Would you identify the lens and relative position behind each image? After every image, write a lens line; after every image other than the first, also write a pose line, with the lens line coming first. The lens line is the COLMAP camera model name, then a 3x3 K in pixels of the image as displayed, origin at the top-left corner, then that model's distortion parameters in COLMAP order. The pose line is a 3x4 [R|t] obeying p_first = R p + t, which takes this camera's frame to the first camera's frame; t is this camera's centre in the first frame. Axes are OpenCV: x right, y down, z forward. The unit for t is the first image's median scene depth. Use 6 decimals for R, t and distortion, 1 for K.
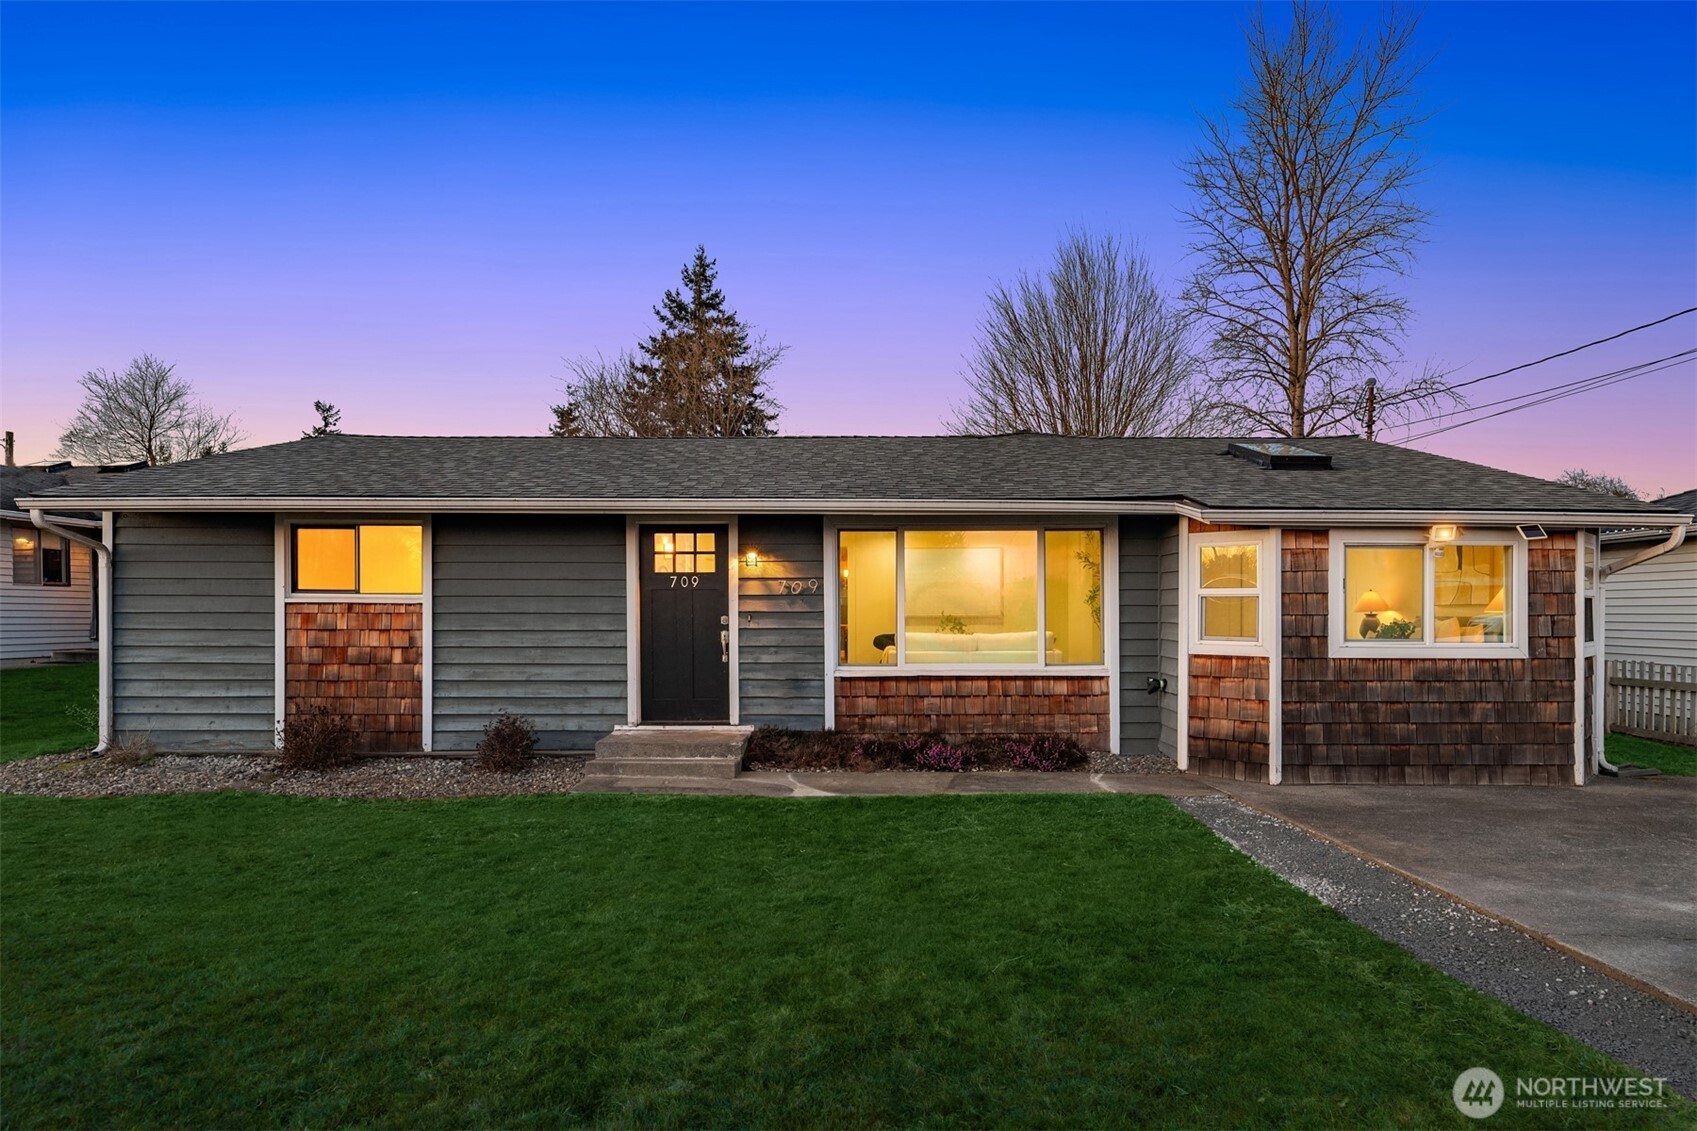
lens RADIAL K [[939.7, 0, 847.6], [0, 939.7, 610.4], [0, 0, 1]] dist [-0.002328, -0.001127]
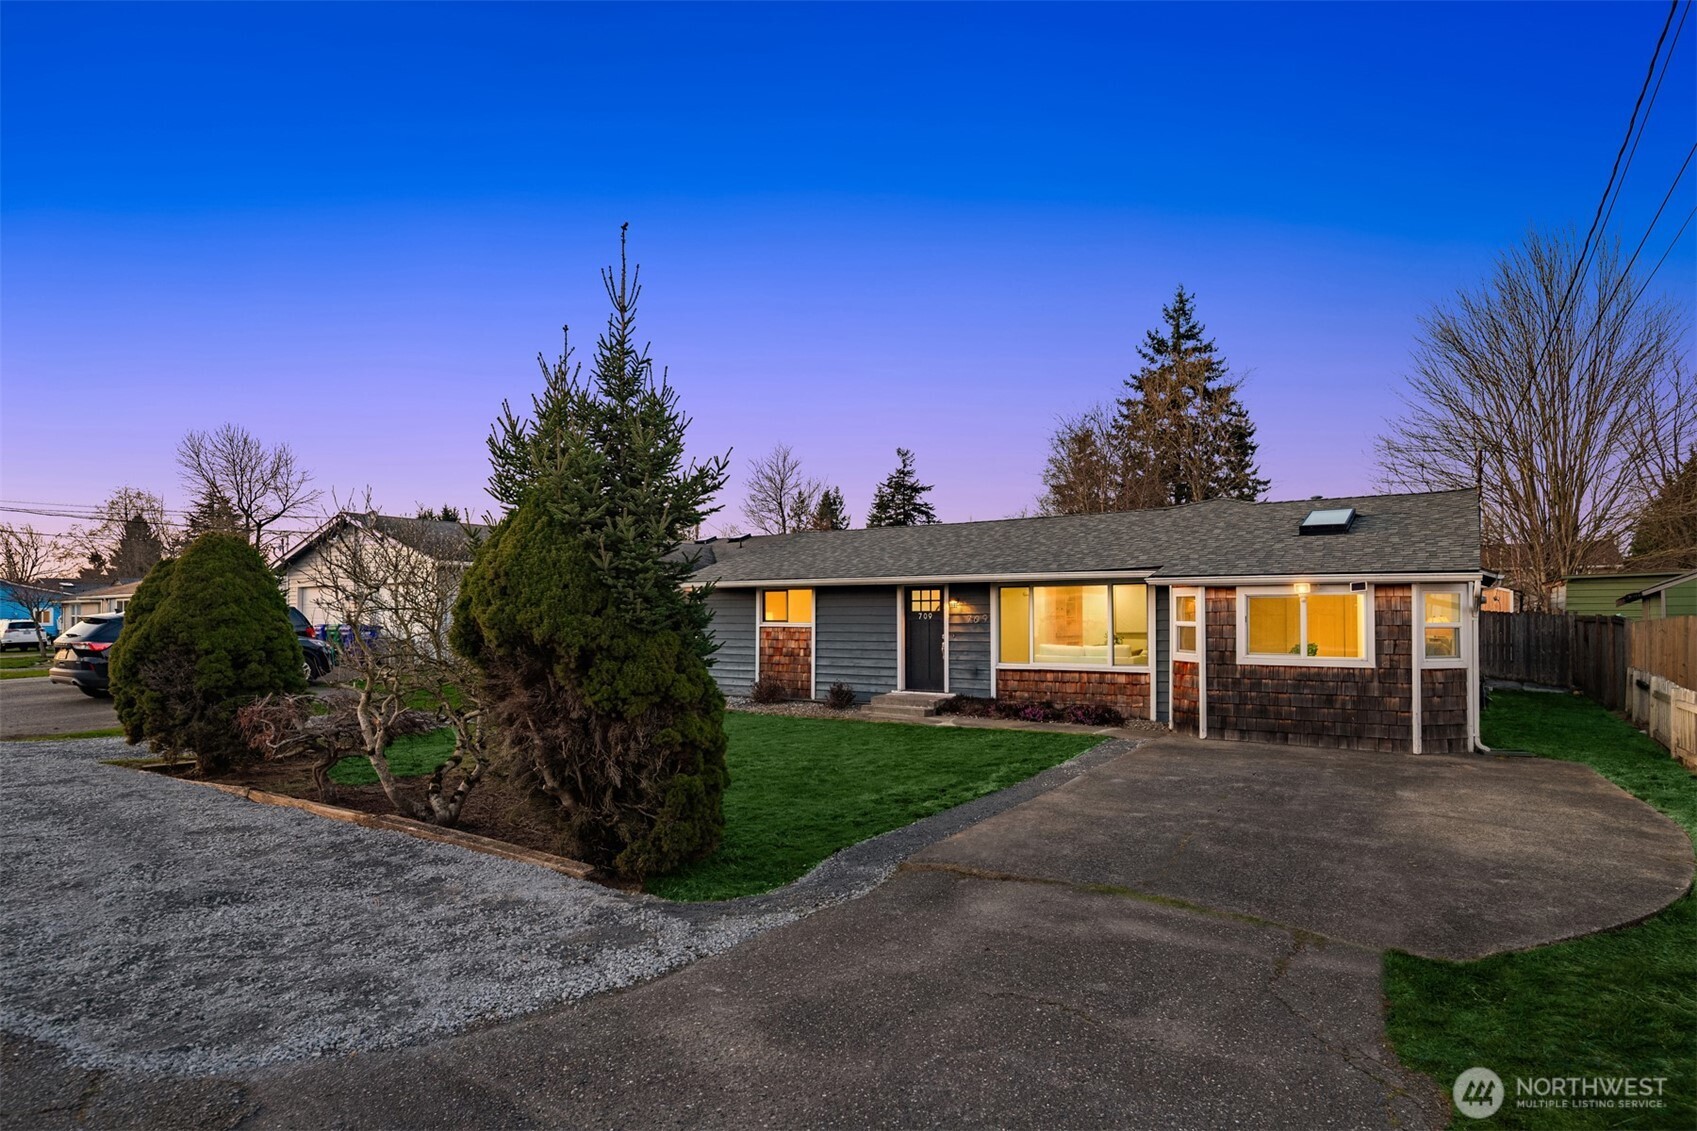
lens RADIAL K [[937.9, 0, 848.5], [0, 937.9, 565.5], [0, 0, 1]] dist [-0.001460, -0.001760]
pose [[0.829138, -0.032559, -0.558095, 0.769008], [0.004315, 0.998646, -0.051850, -0.035541], [0.559027, 0.040583, 0.828156, -0.667813]]
